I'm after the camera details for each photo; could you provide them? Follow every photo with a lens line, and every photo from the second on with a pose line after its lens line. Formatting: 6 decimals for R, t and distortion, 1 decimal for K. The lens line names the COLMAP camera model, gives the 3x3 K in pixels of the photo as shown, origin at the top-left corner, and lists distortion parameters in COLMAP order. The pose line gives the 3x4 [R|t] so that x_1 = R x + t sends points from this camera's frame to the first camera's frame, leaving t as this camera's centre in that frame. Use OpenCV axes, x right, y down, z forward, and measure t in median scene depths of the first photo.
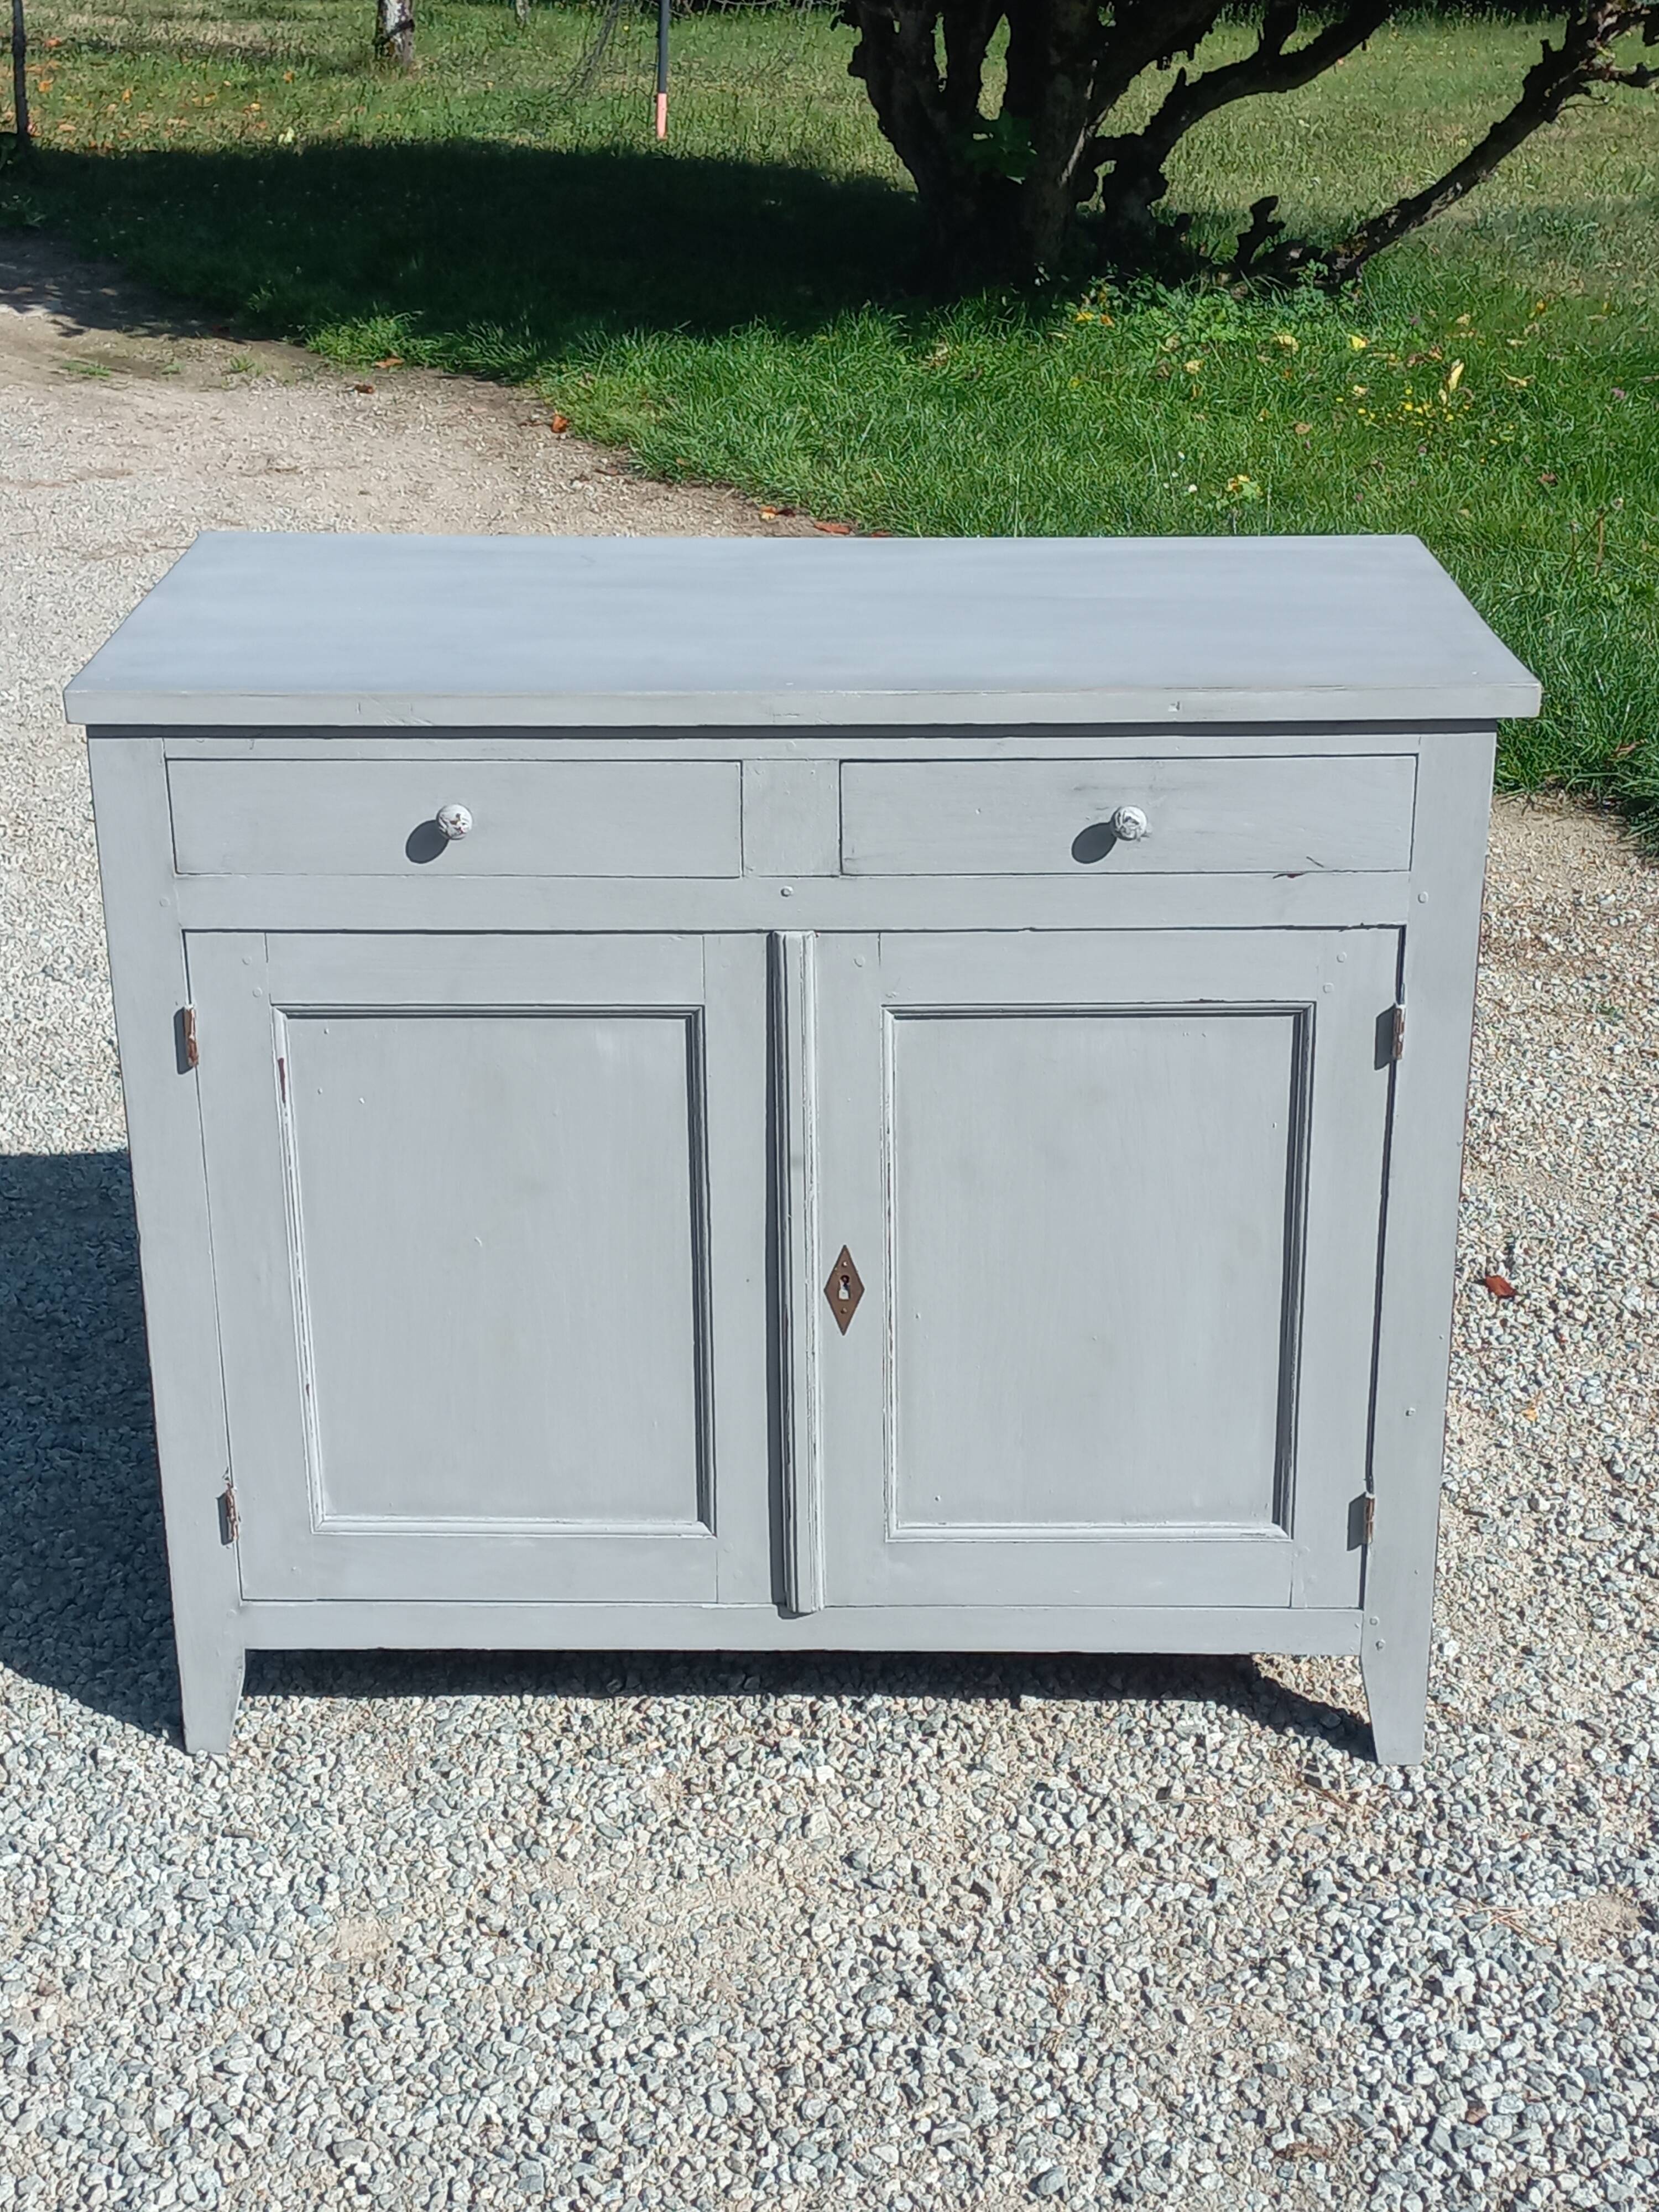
lens RADIAL K [[3191.4, 0, 834.5], [0, 3191.4, 1081.5], [0, 0, 1]] dist [0.081845, 0.000000]
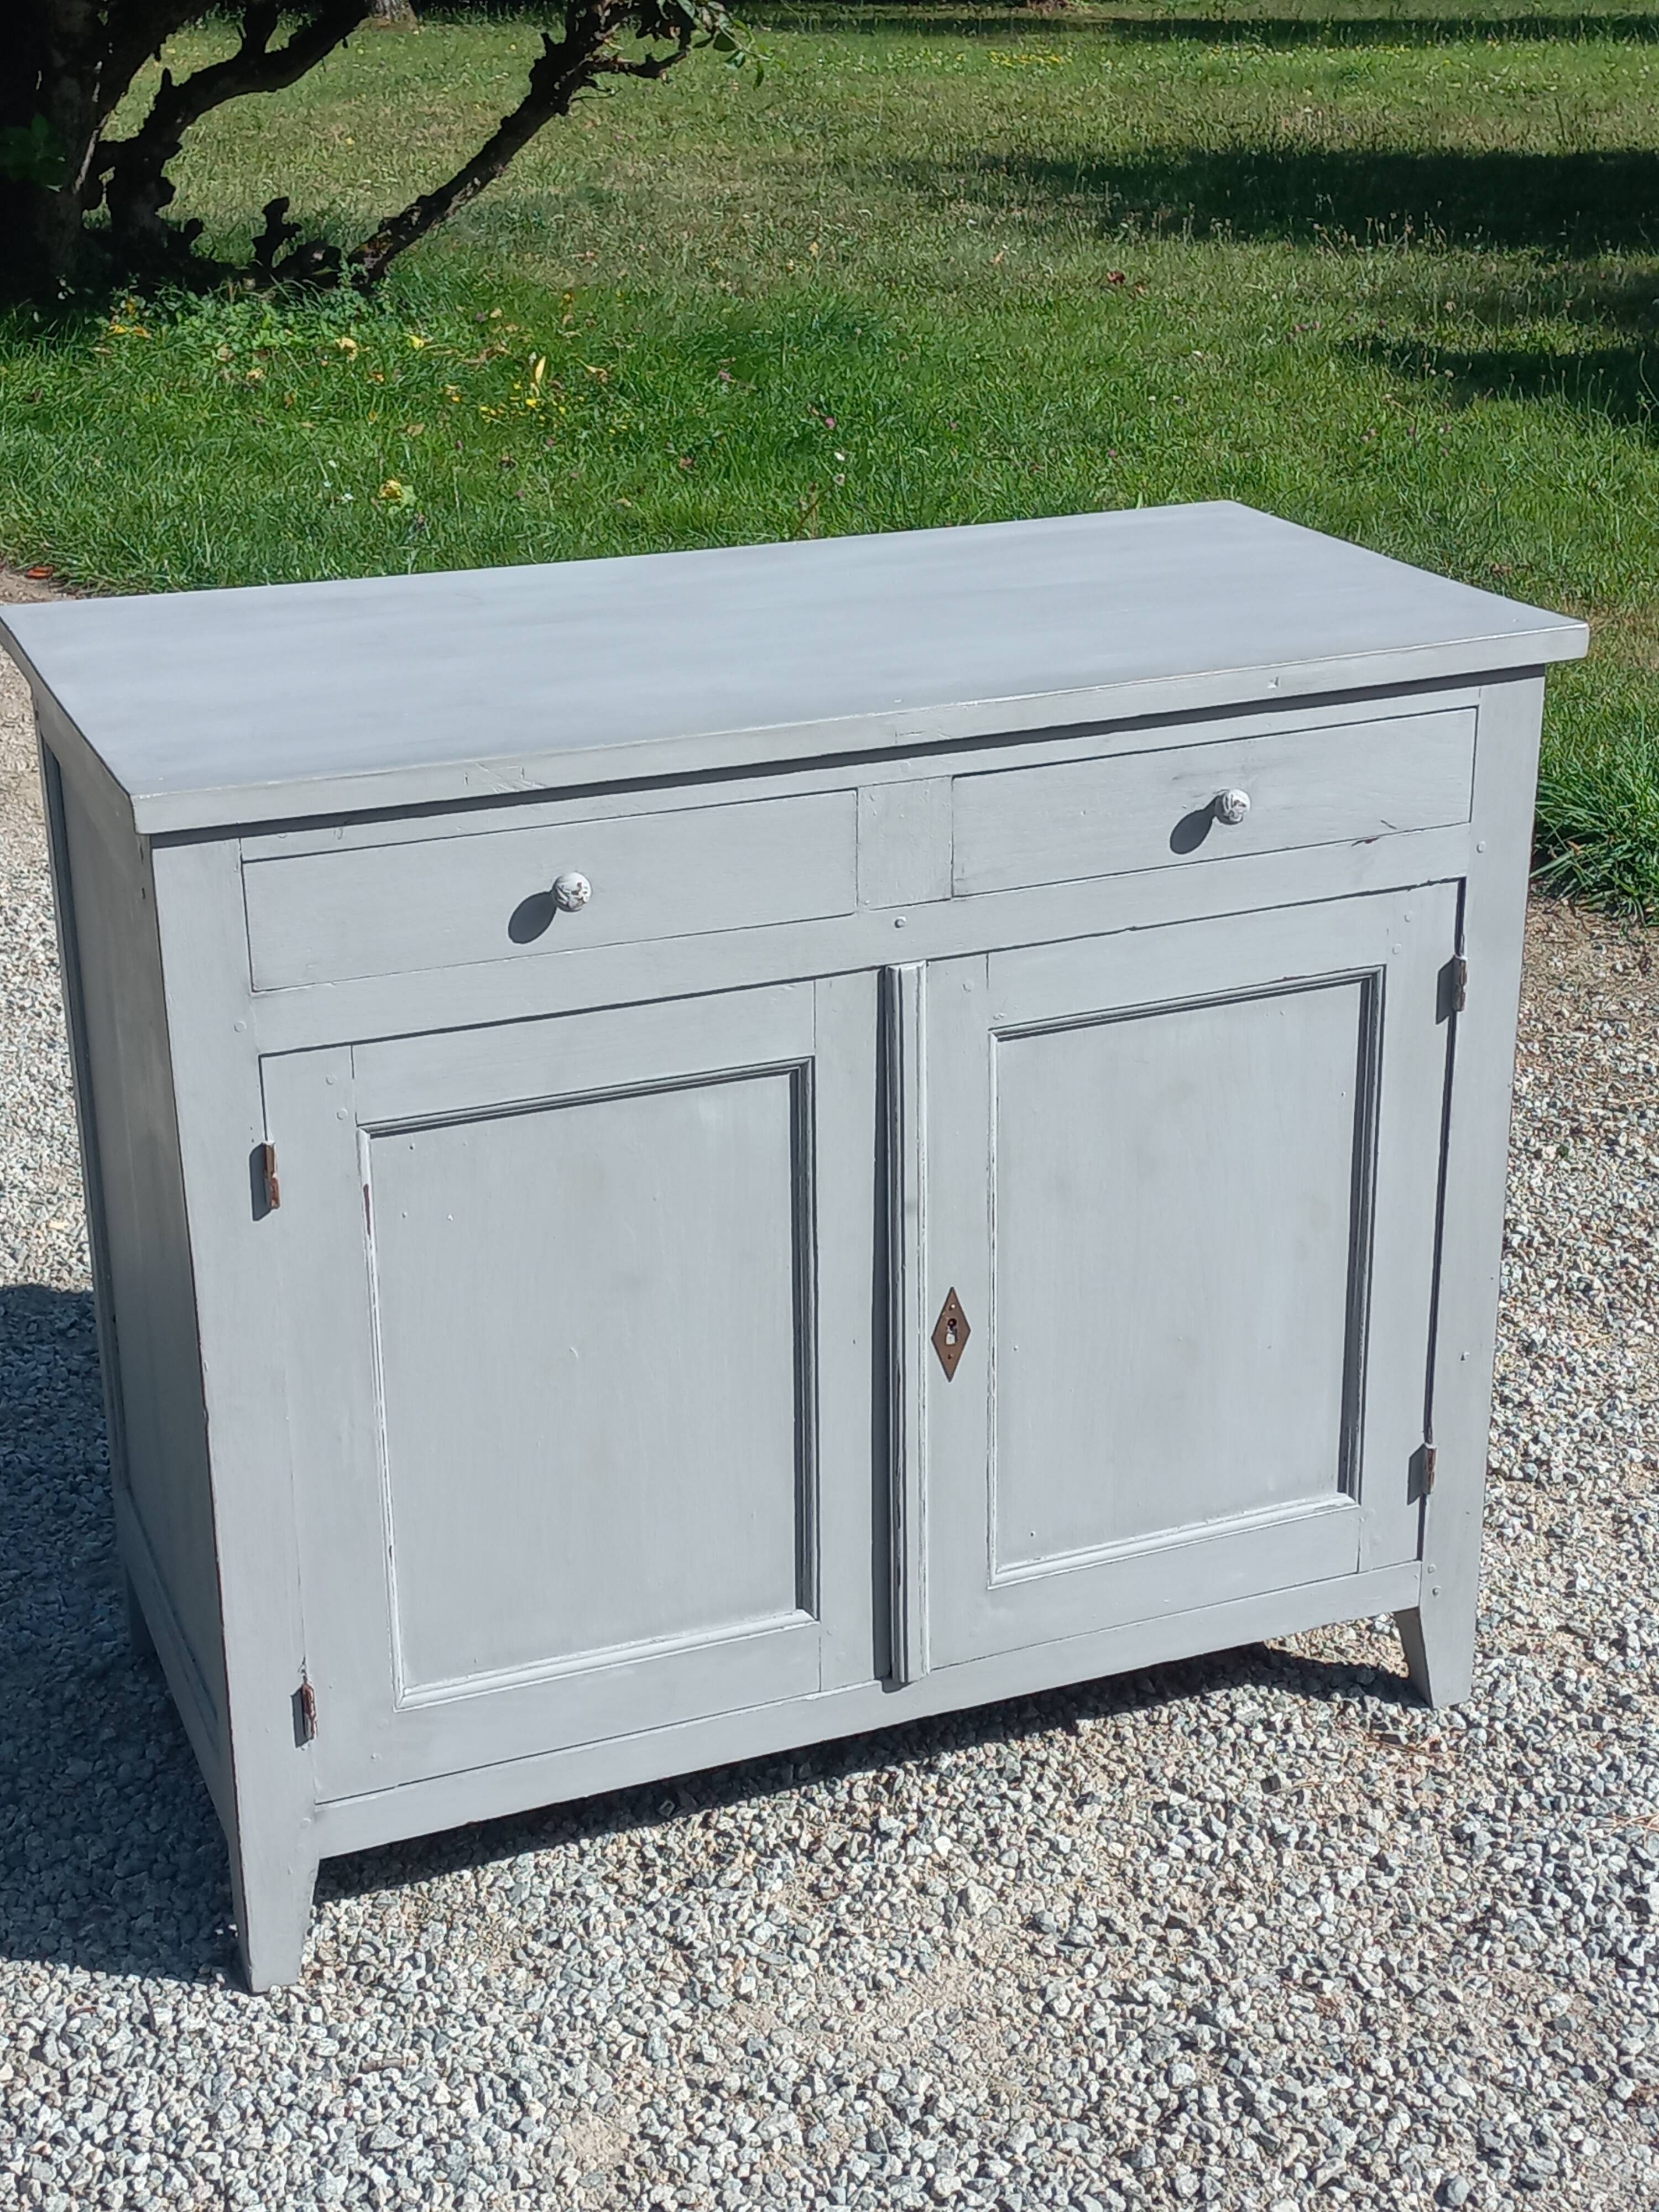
lens RADIAL K [[3191.4, 0, 841.7], [0, 3191.4, 1080.8], [0, 0, 1]] dist [0.081845, 0.000000]
pose [[0.921353, -0.145557, 0.360446, -0.348843], [0.146082, 0.988932, 0.025947, -0.037455], [-0.360234, 0.028749, 0.932419, 0.123650]]
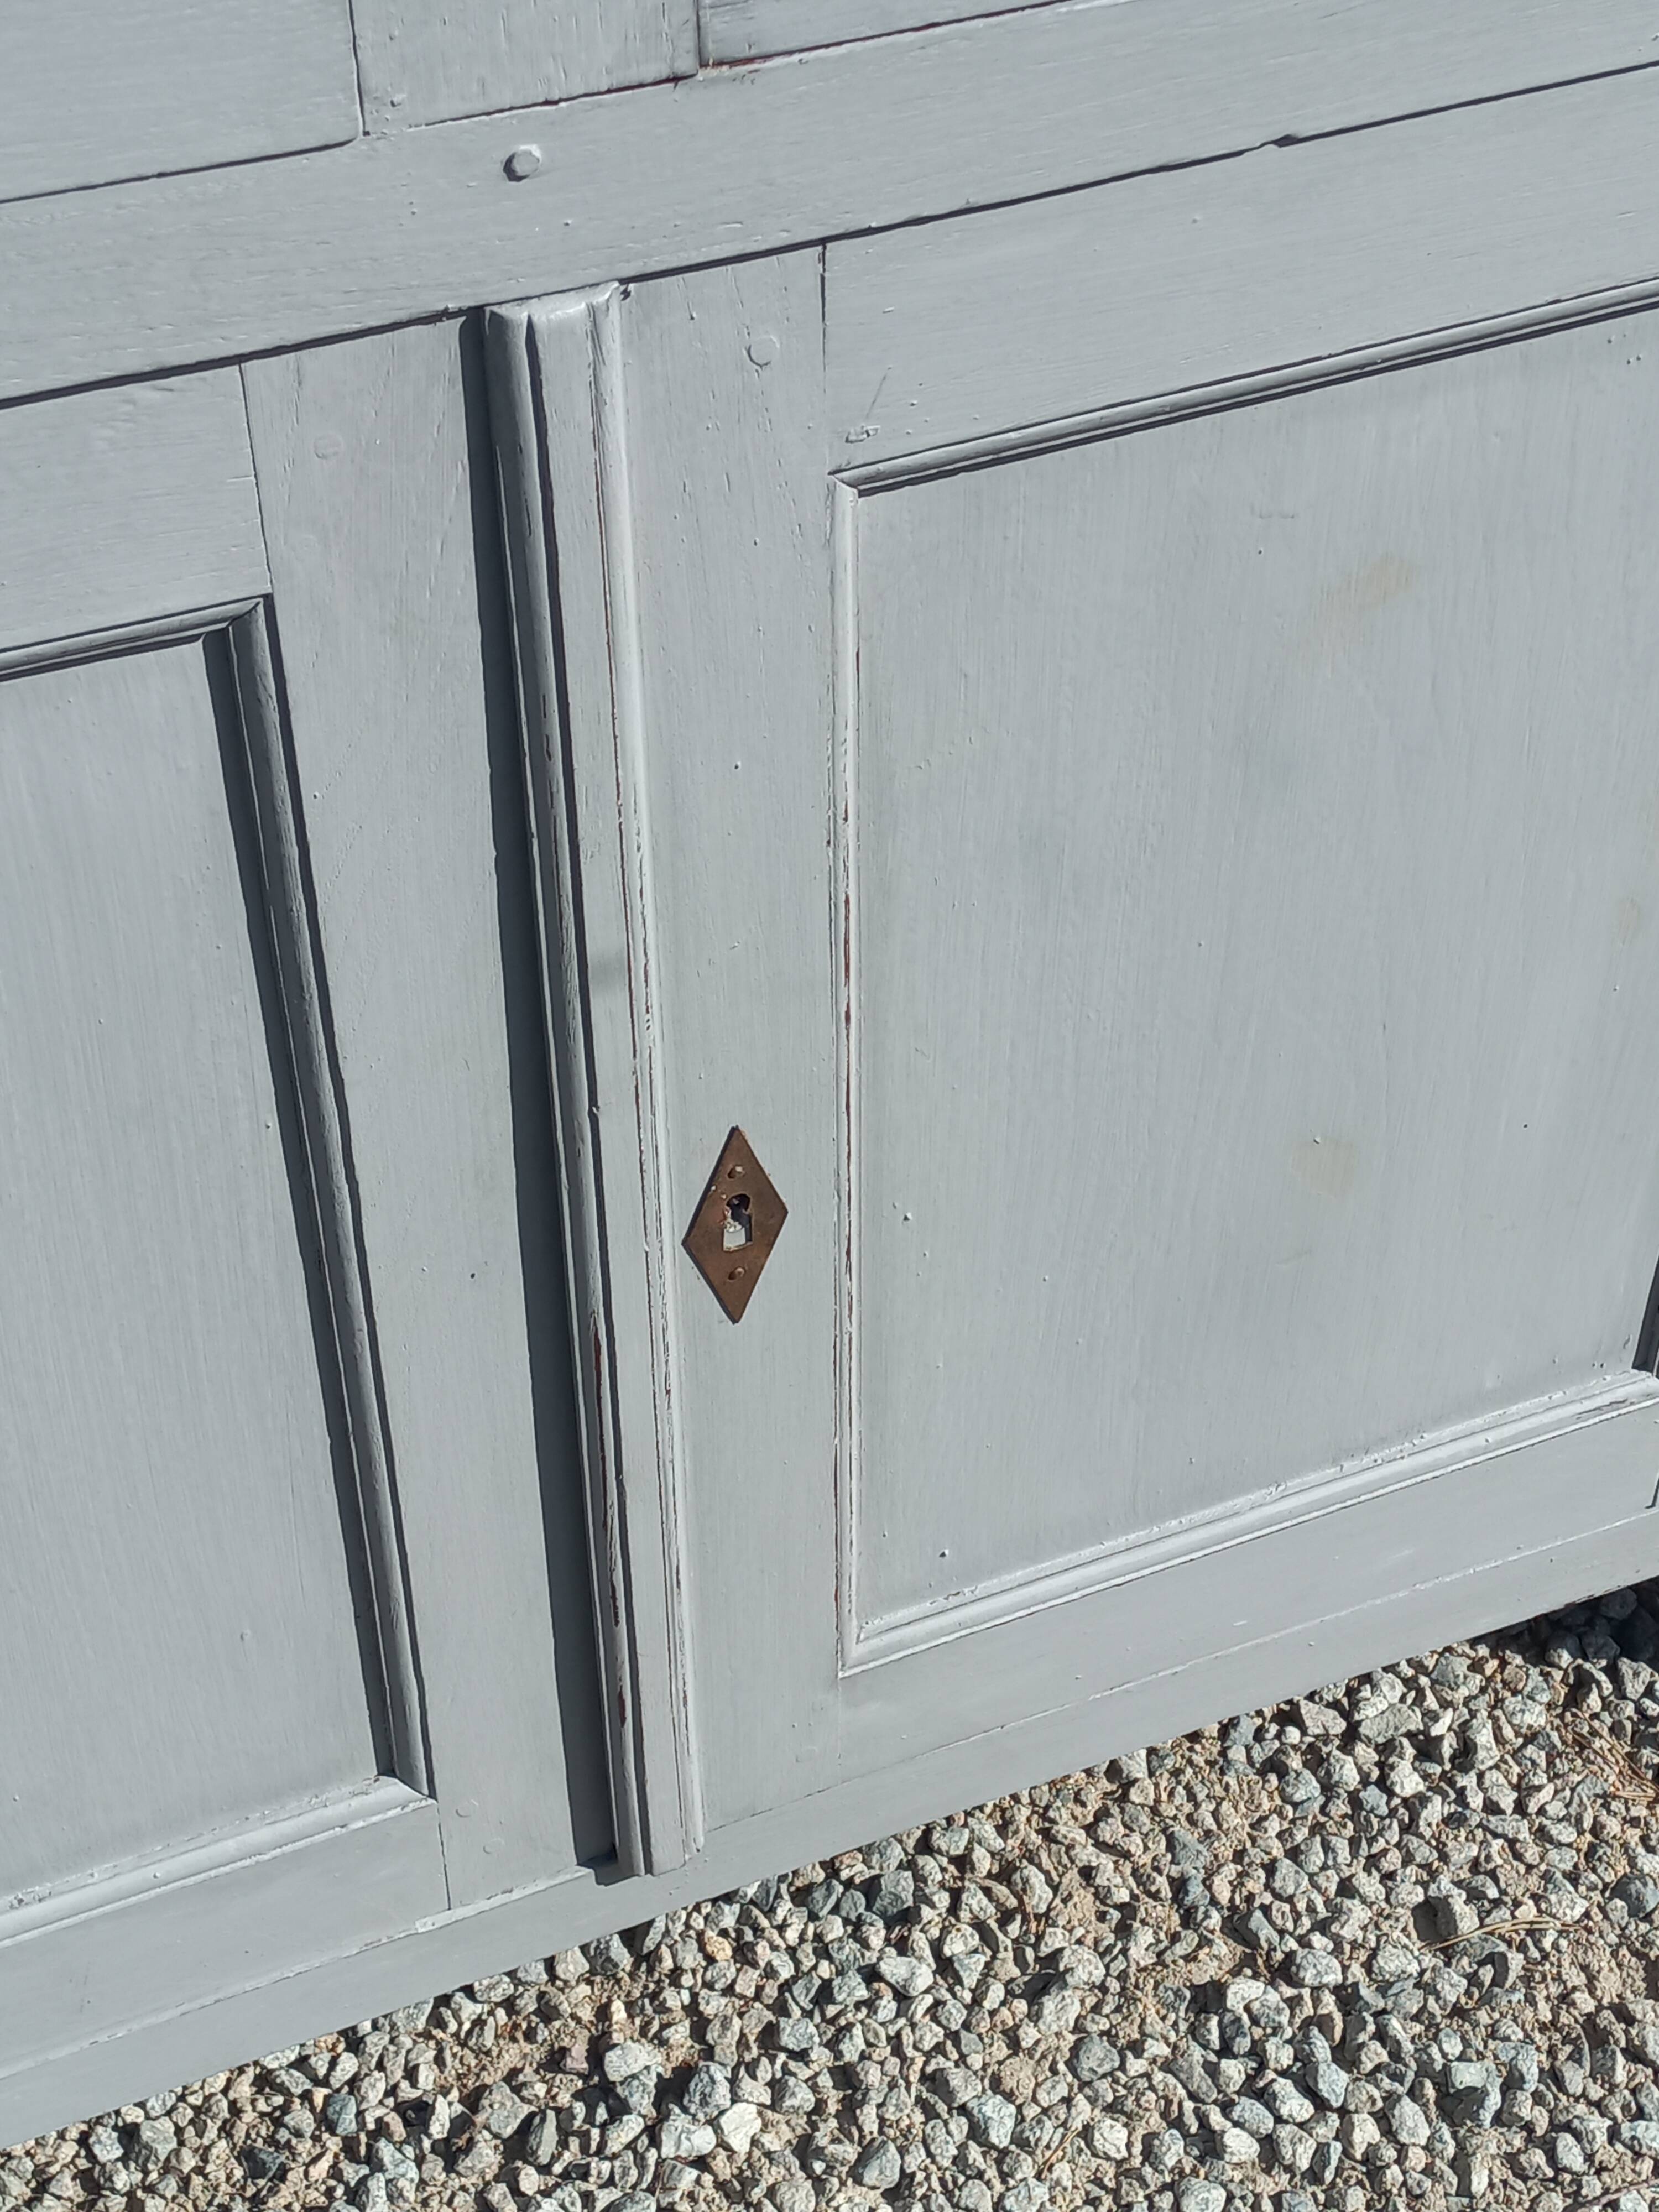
lens RADIAL K [[3191.4, 0, 840.4], [0, 3191.4, 1105.8], [0, 0, 1]] dist [0.081845, 0.000000]
pose [[0.916232, -0.265388, 0.300146, -0.088517], [0.139525, 0.913613, 0.381896, -0.081383], [-0.375568, -0.308028, 0.874110, 0.668726]]
